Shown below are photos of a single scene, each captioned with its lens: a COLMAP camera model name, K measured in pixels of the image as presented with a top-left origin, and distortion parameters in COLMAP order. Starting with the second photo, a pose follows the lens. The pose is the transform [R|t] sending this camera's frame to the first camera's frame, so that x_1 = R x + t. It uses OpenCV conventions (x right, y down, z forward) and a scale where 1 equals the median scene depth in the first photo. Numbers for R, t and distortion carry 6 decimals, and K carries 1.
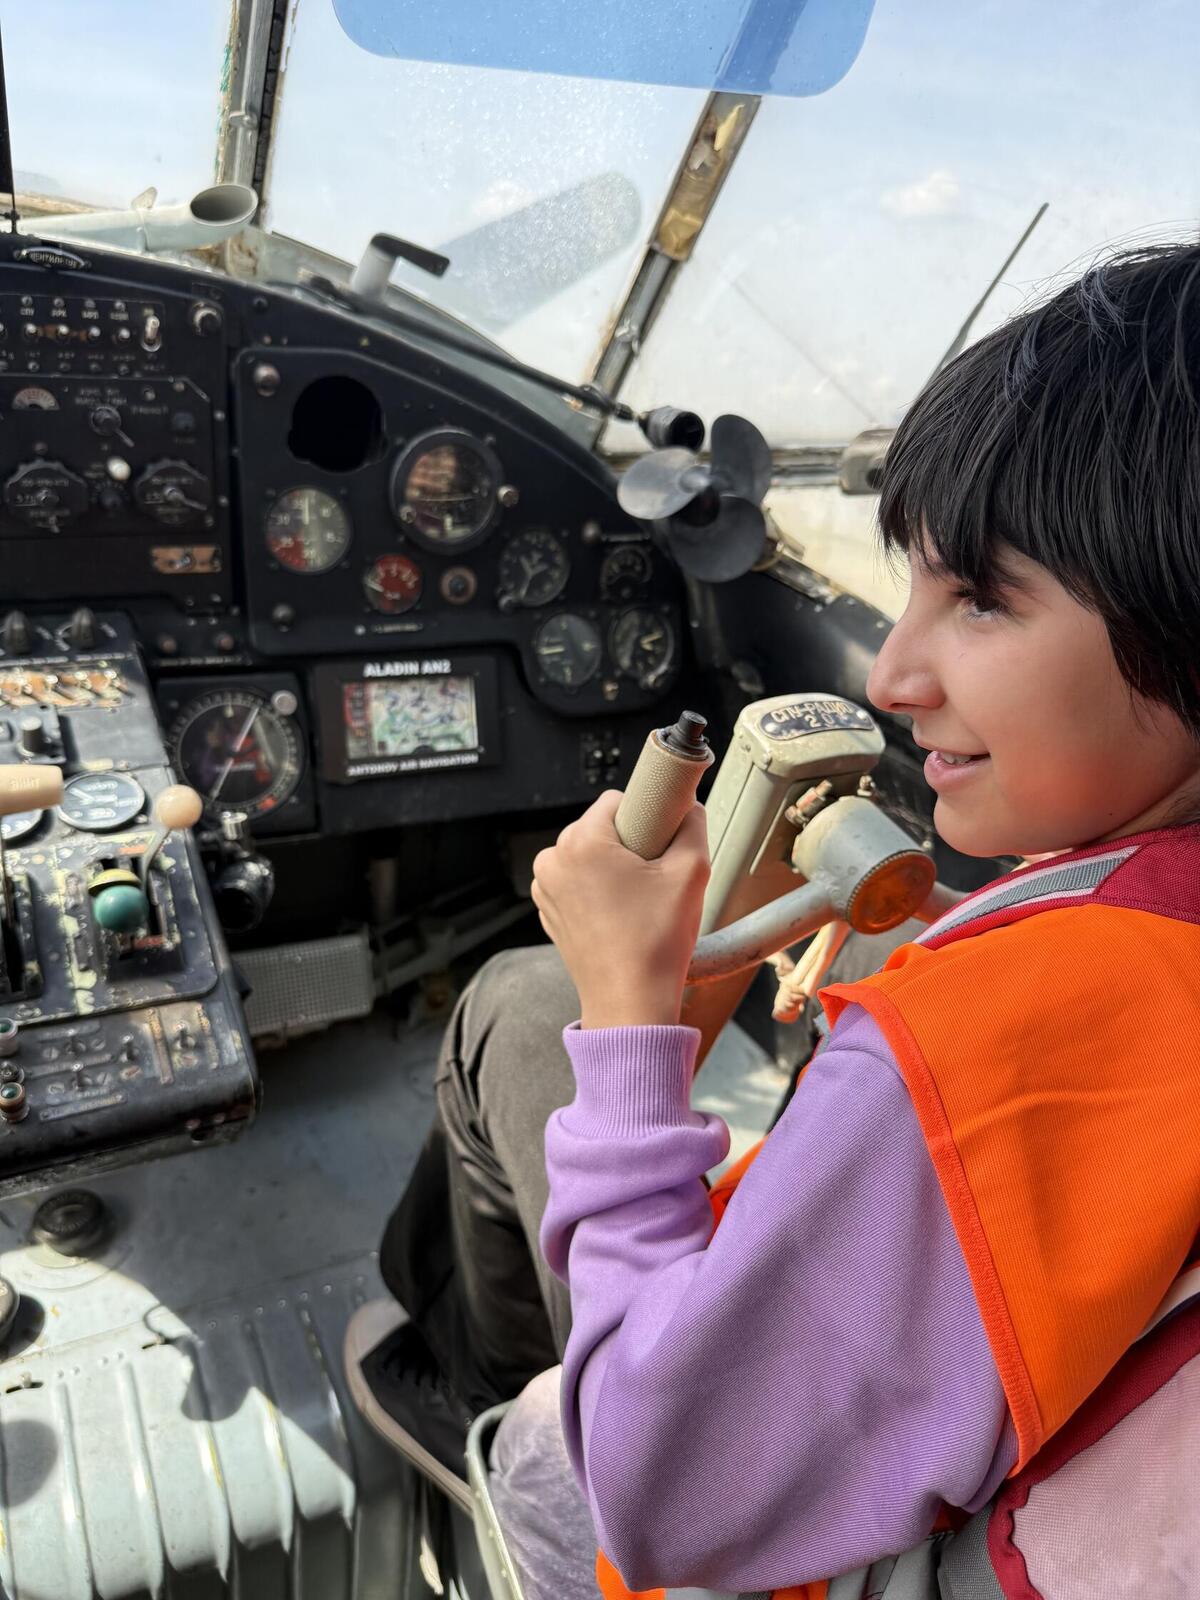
lens RADIAL K [[1142.0, 0, 596.1], [0, 1142.0, 801.4], [0, 0, 1]] dist [0.072344, -0.128267]
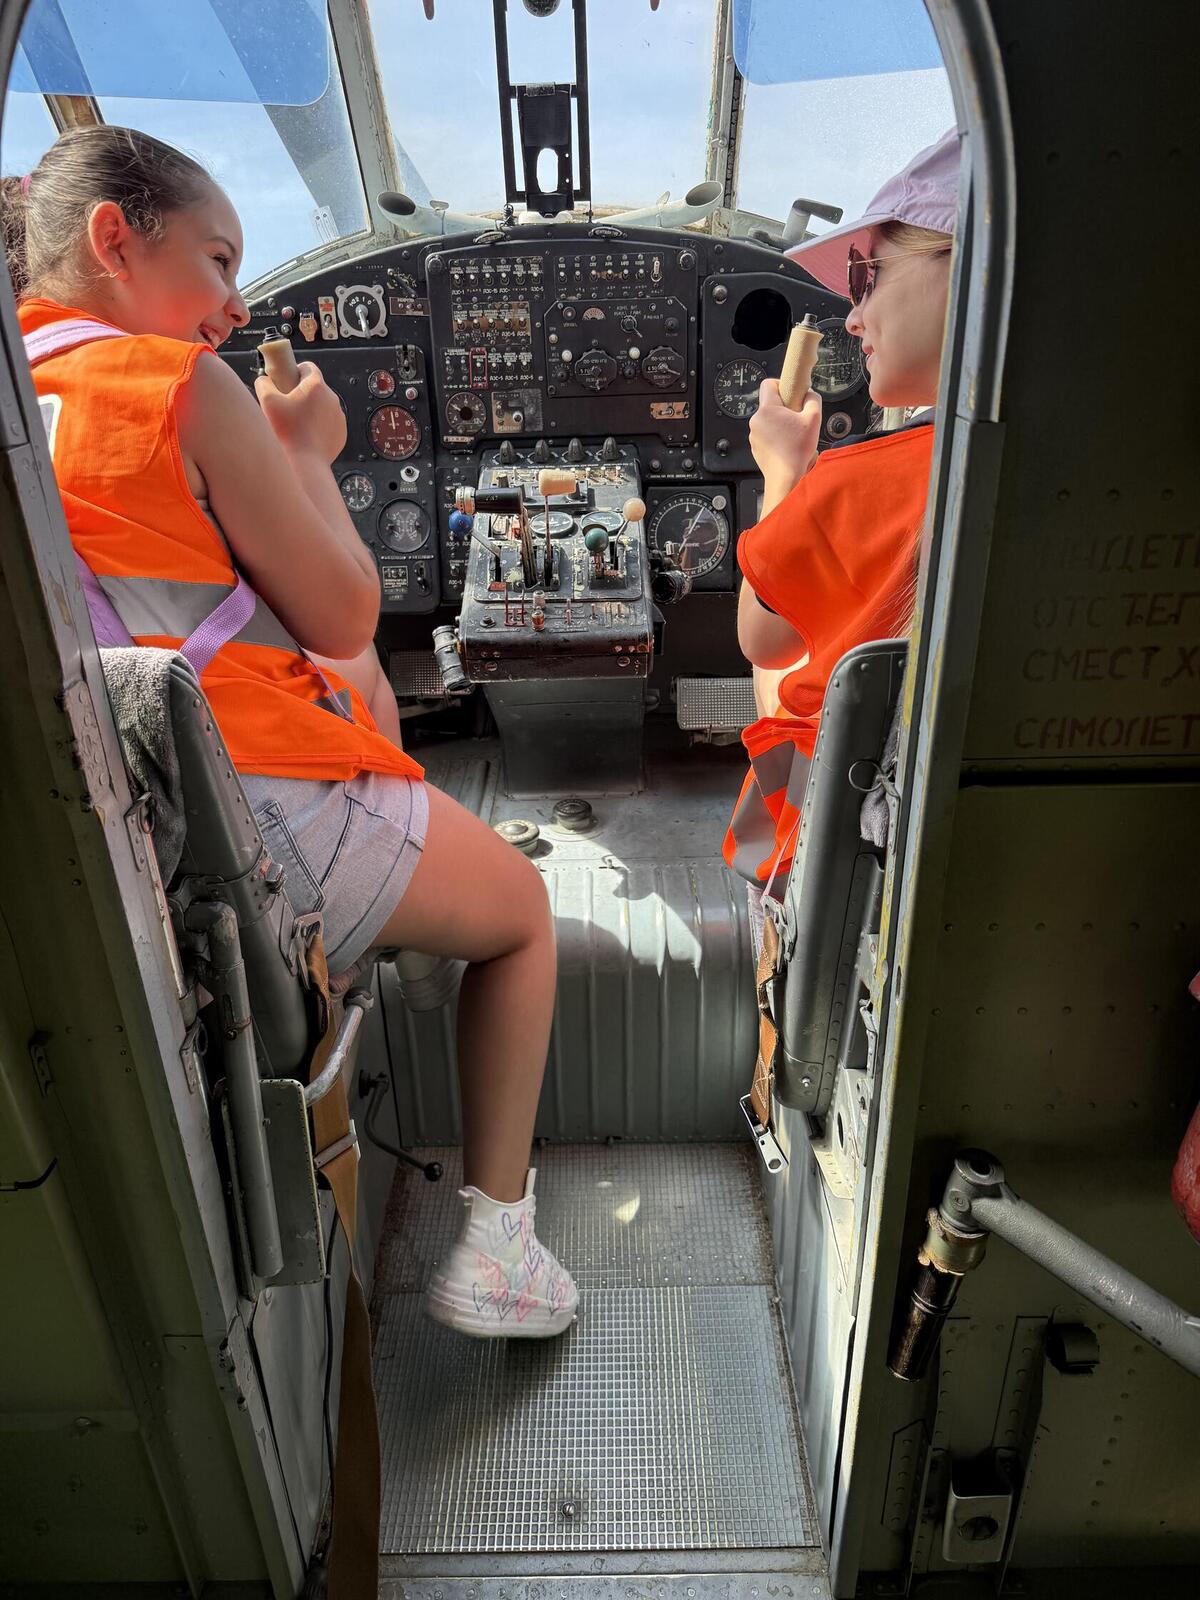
lens RADIAL K [[1142.0, 0, 597.6], [0, 1142.0, 812.4], [0, 0, 1]] dist [0.072344, -0.128267]
pose [[0.883355, 0.078332, -0.462112, 0.383184], [-0.095733, 0.995304, -0.014288, 0.417015], [0.458823, 0.056861, 0.886706, -0.515906]]
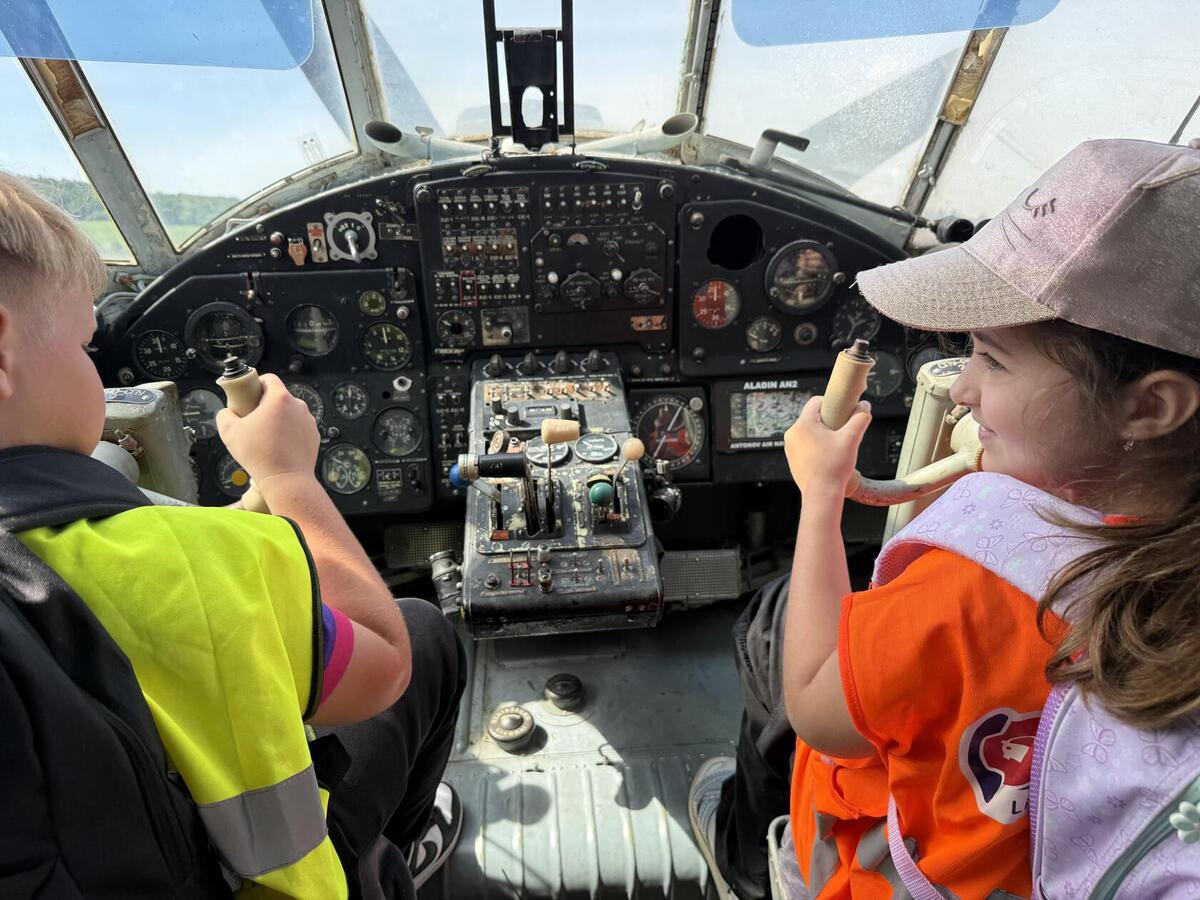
lens RADIAL K [[856.5, 0, 599.7], [0, 856.5, 462.5], [0, 0, 1]] dist [0.072344, -0.128267]
pose [[0.918292, 0.041032, -0.393773, 0.110861], [-0.065403, 0.996671, -0.048667, 0.078260], [0.390465, 0.070444, 0.917919, -0.242652]]
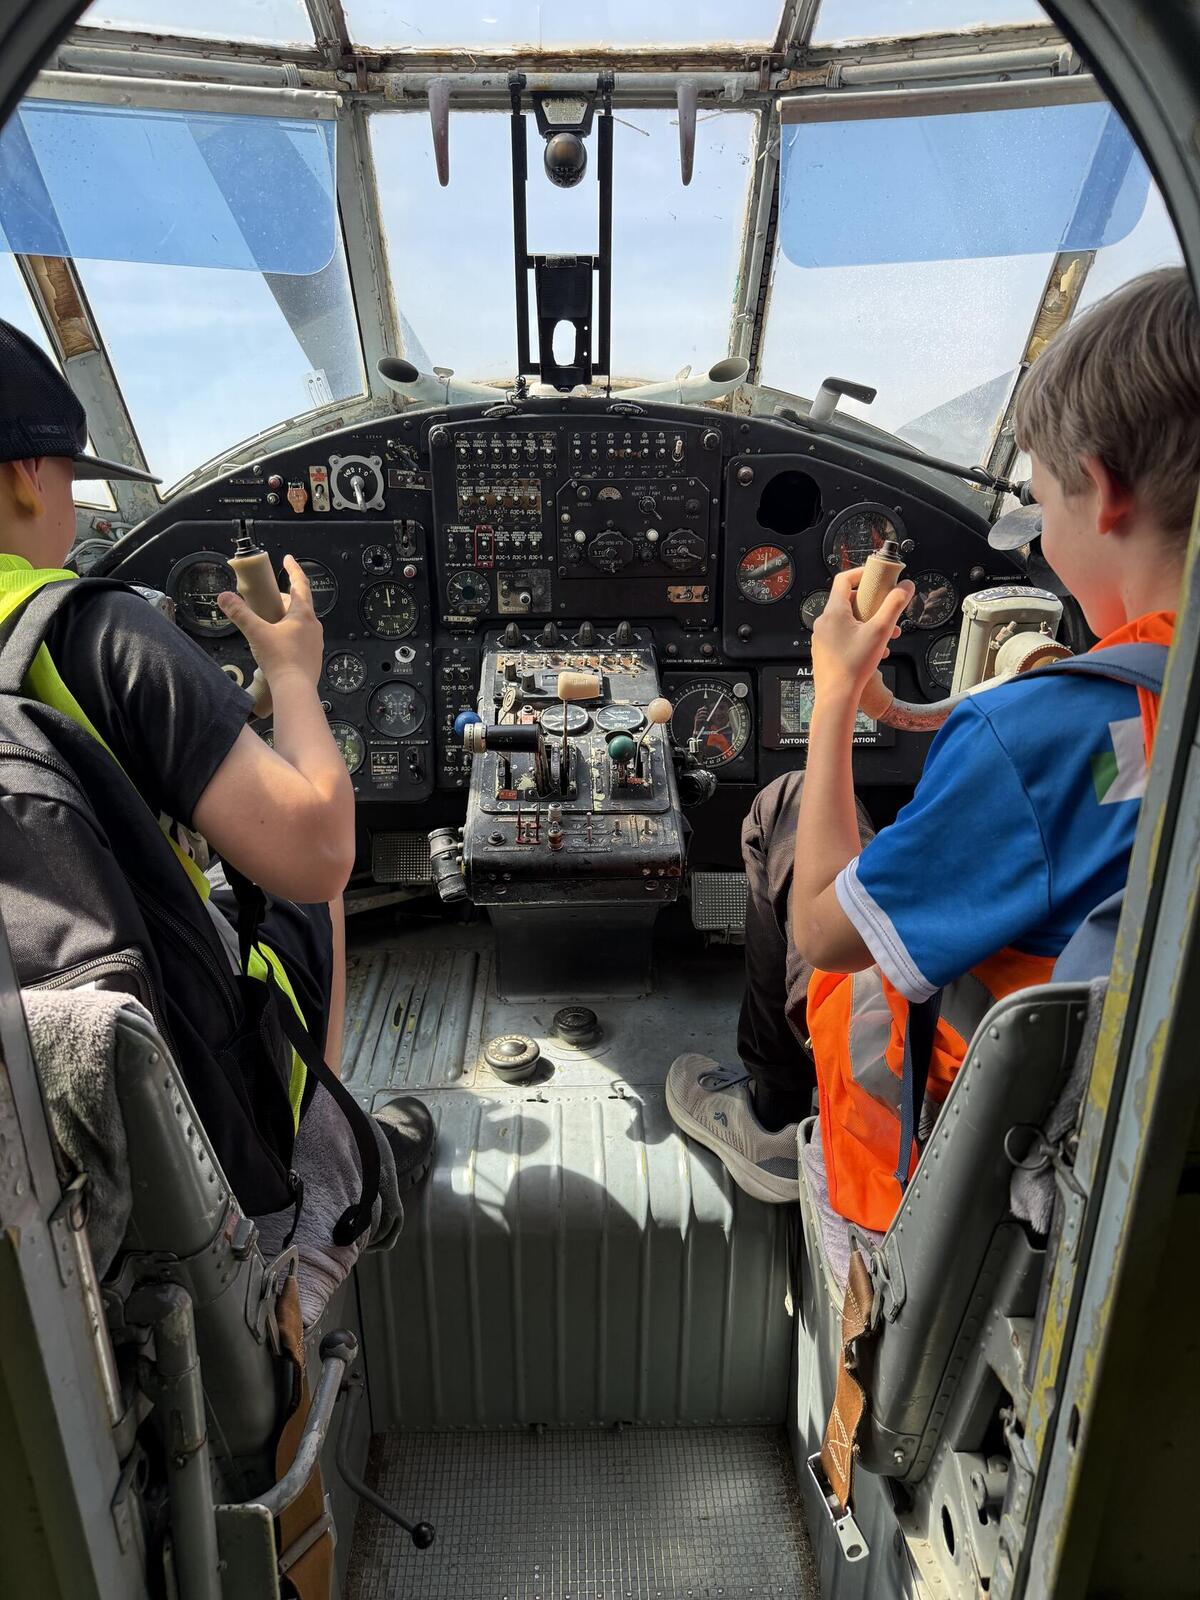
lens RADIAL K [[1142.0, 0, 603.8], [0, 1142.0, 815.3], [0, 0, 1]] dist [0.072344, -0.128267]
pose [[0.900540, 0.046424, -0.432287, 0.230057], [-0.104629, 0.988203, -0.111839, 0.277171], [0.421995, 0.145945, 0.894774, -0.398310]]
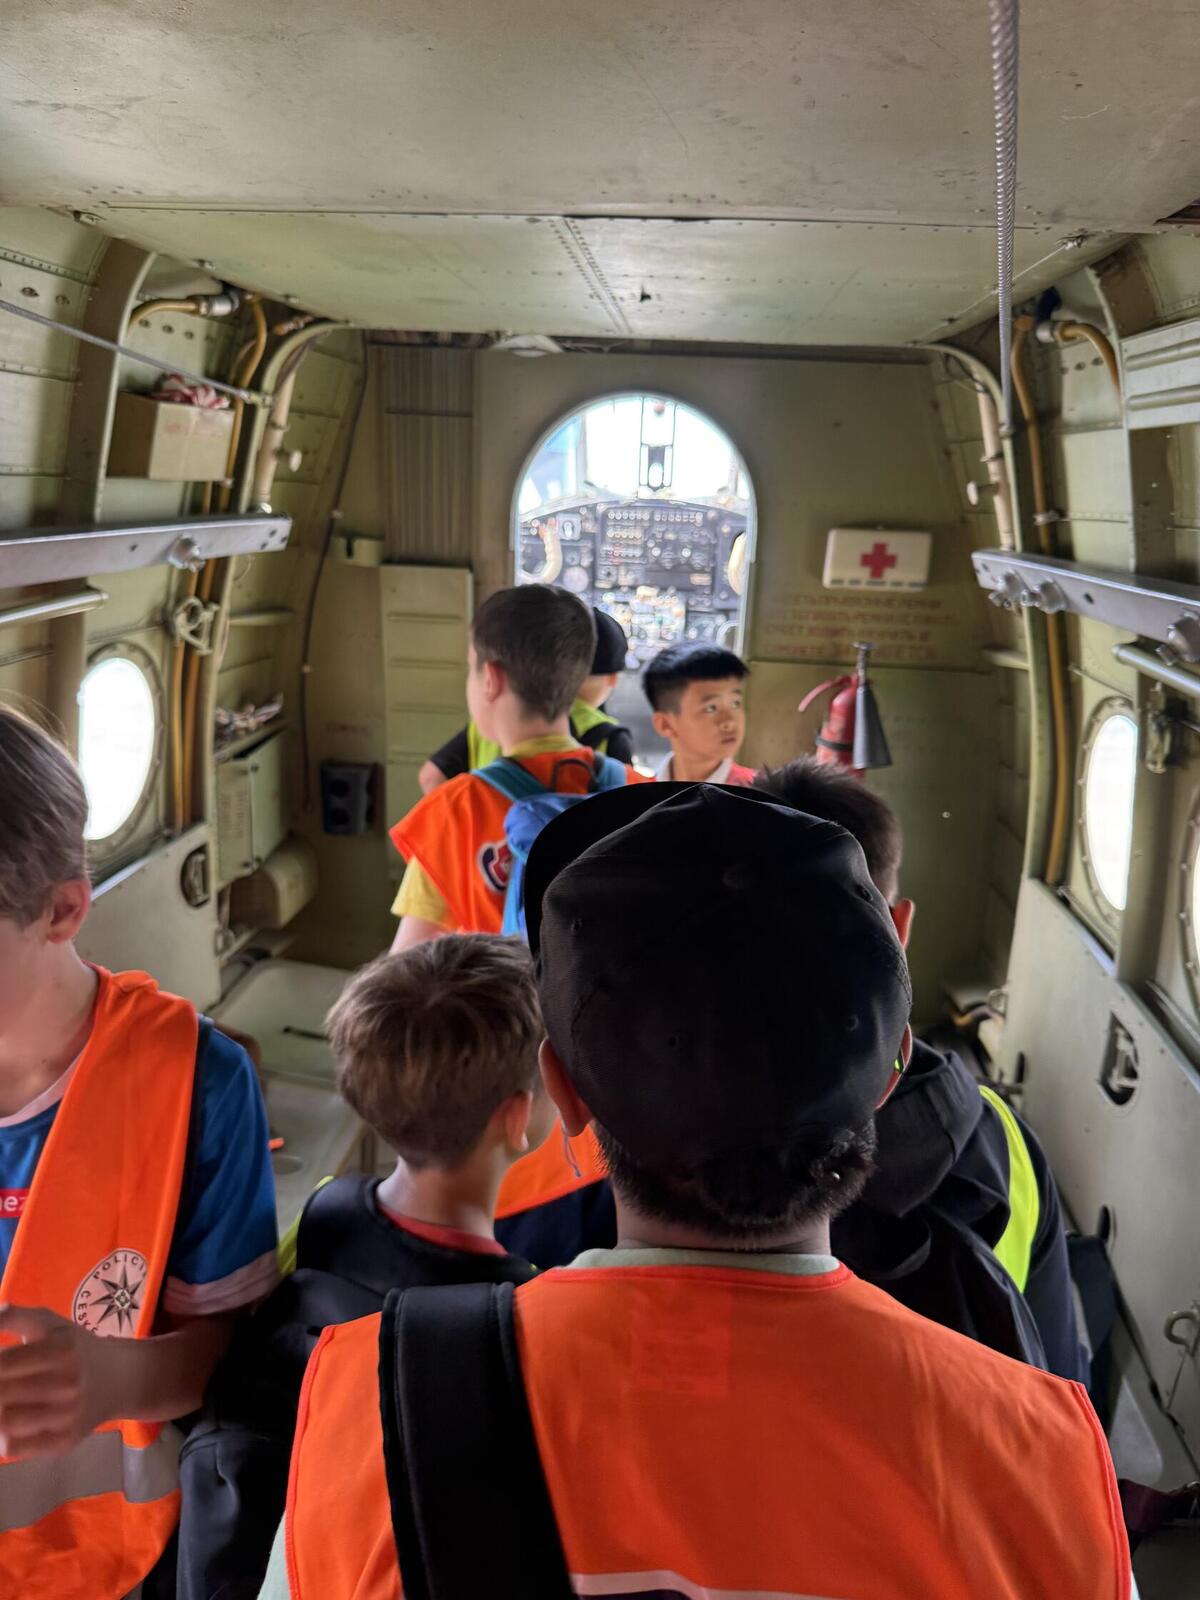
lens RADIAL K [[1142.0, 0, 592.1], [0, 1142.0, 804.7], [0, 0, 1]] dist [0.072344, -0.128267]
pose [[0.835795, 0.067305, -0.544900, 1.432385], [-0.204706, 0.959096, -0.195524, 1.297289], [0.509452, 0.274963, 0.815386, -2.013903]]
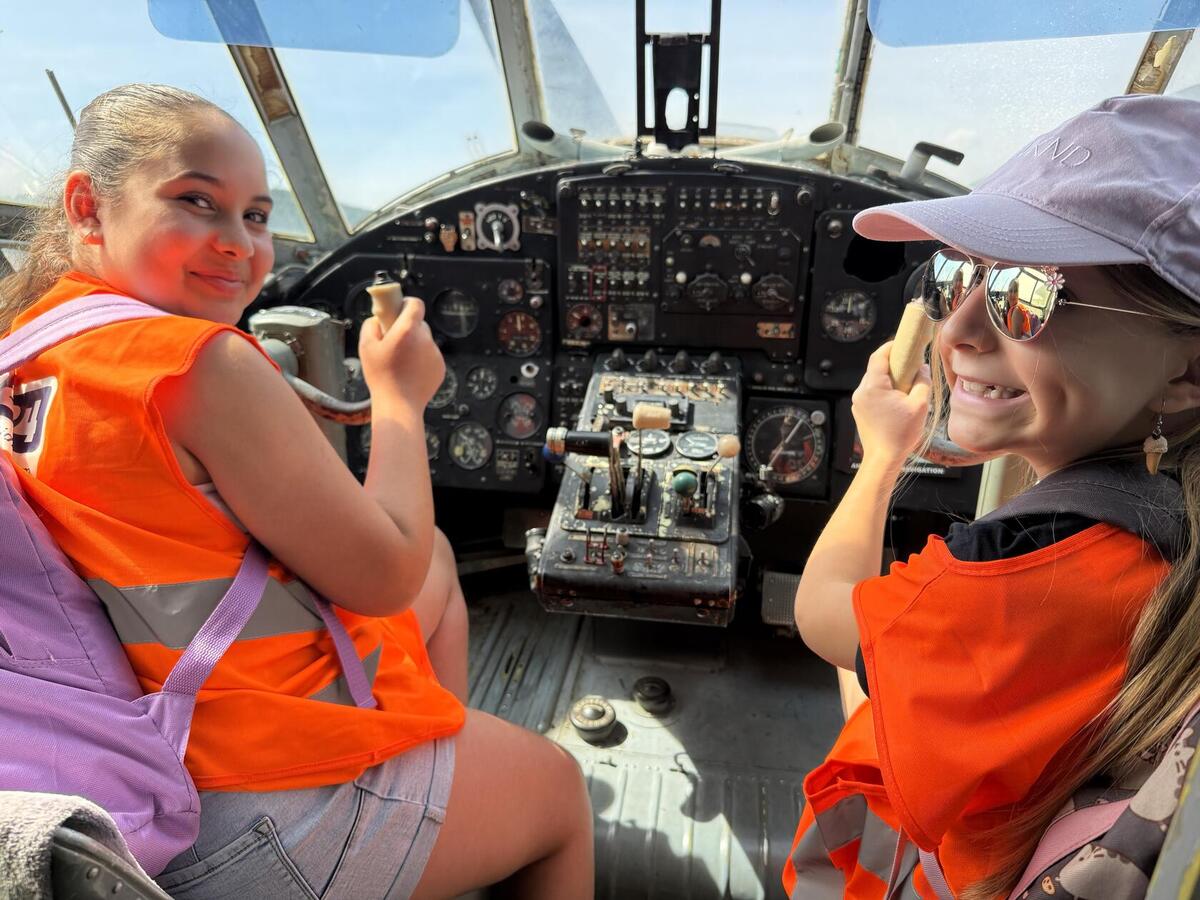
lens RADIAL K [[856.5, 0, 596.0], [0, 856.5, 453.8], [0, 0, 1]] dist [0.072344, -0.128267]
pose [[0.803755, 0.116684, -0.583406, 0.216687], [-0.192439, 0.978855, -0.069347, 0.121688], [0.562978, 0.168009, 0.809215, -0.190223]]
